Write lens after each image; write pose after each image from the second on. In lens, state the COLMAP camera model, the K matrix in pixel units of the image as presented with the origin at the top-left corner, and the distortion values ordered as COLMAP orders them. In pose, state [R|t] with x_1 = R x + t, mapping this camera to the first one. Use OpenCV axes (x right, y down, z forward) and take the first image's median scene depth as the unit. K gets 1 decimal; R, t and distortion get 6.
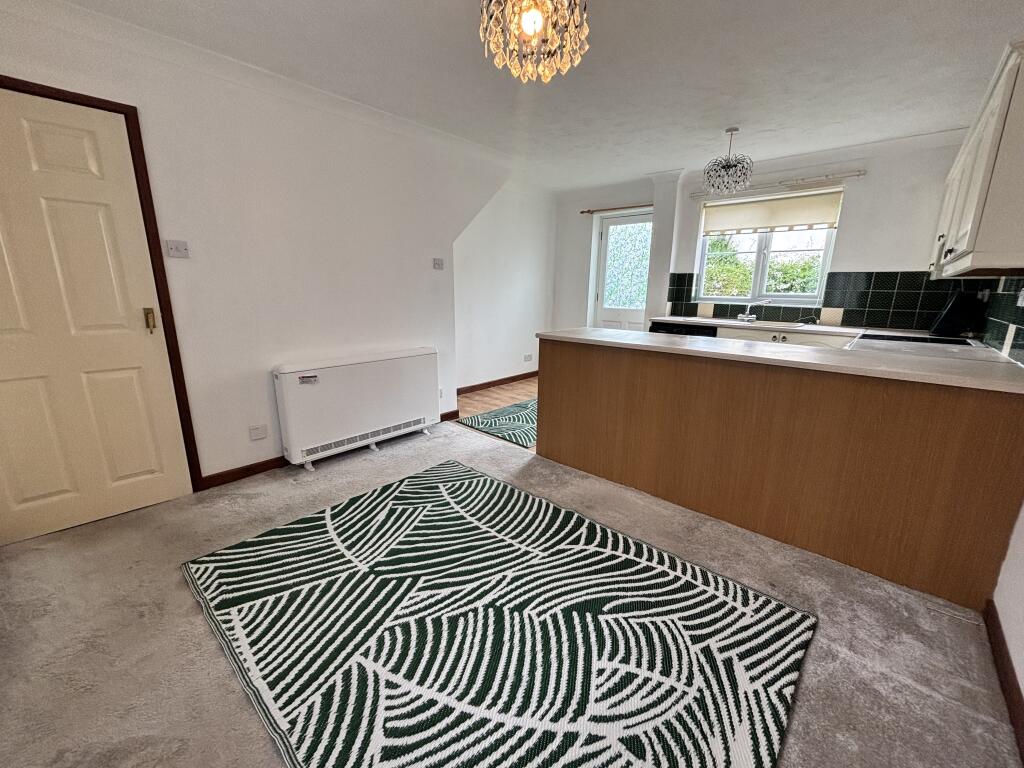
lens RADIAL K [[410.8, 0, 511.3], [0, 410.8, 378.8], [0, 0, 1]] dist [0.008121, -0.000496]
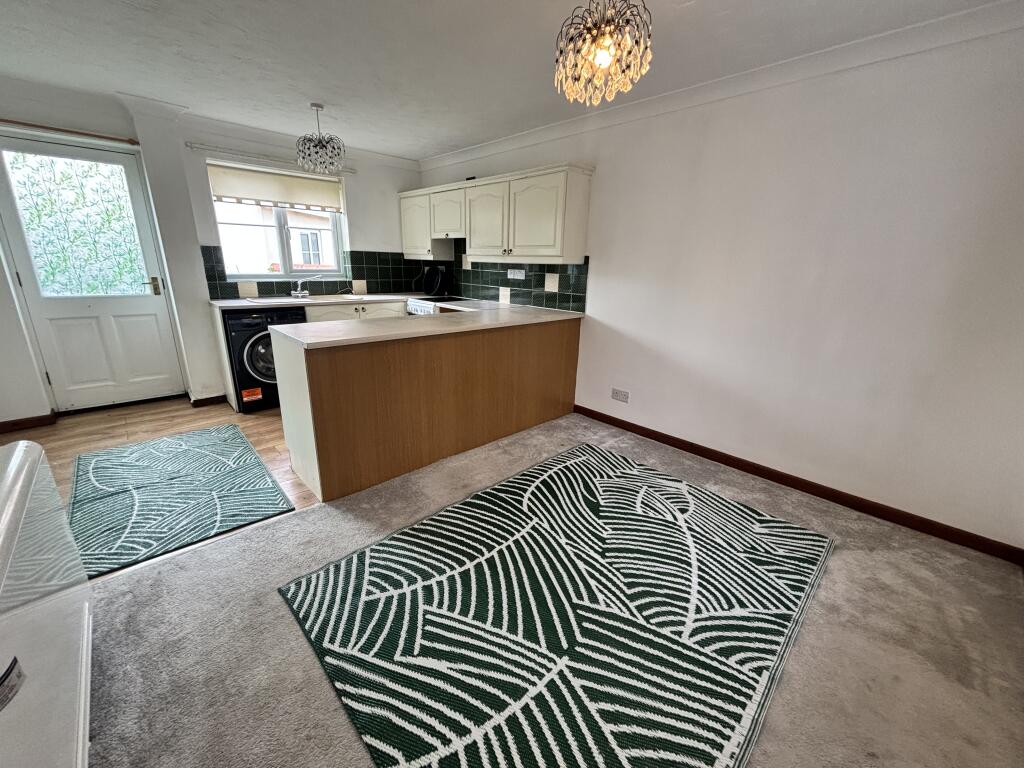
lens RADIAL K [[410.8, 0, 511.3], [0, 410.8, 378.8], [0, 0, 1]] dist [0.008121, -0.000496]
pose [[0.085995, -0.288866, 0.953499, -1.008933], [0.199464, 0.942660, 0.267593, -0.290556], [-0.976124, 0.167177, 0.138682, 0.947927]]
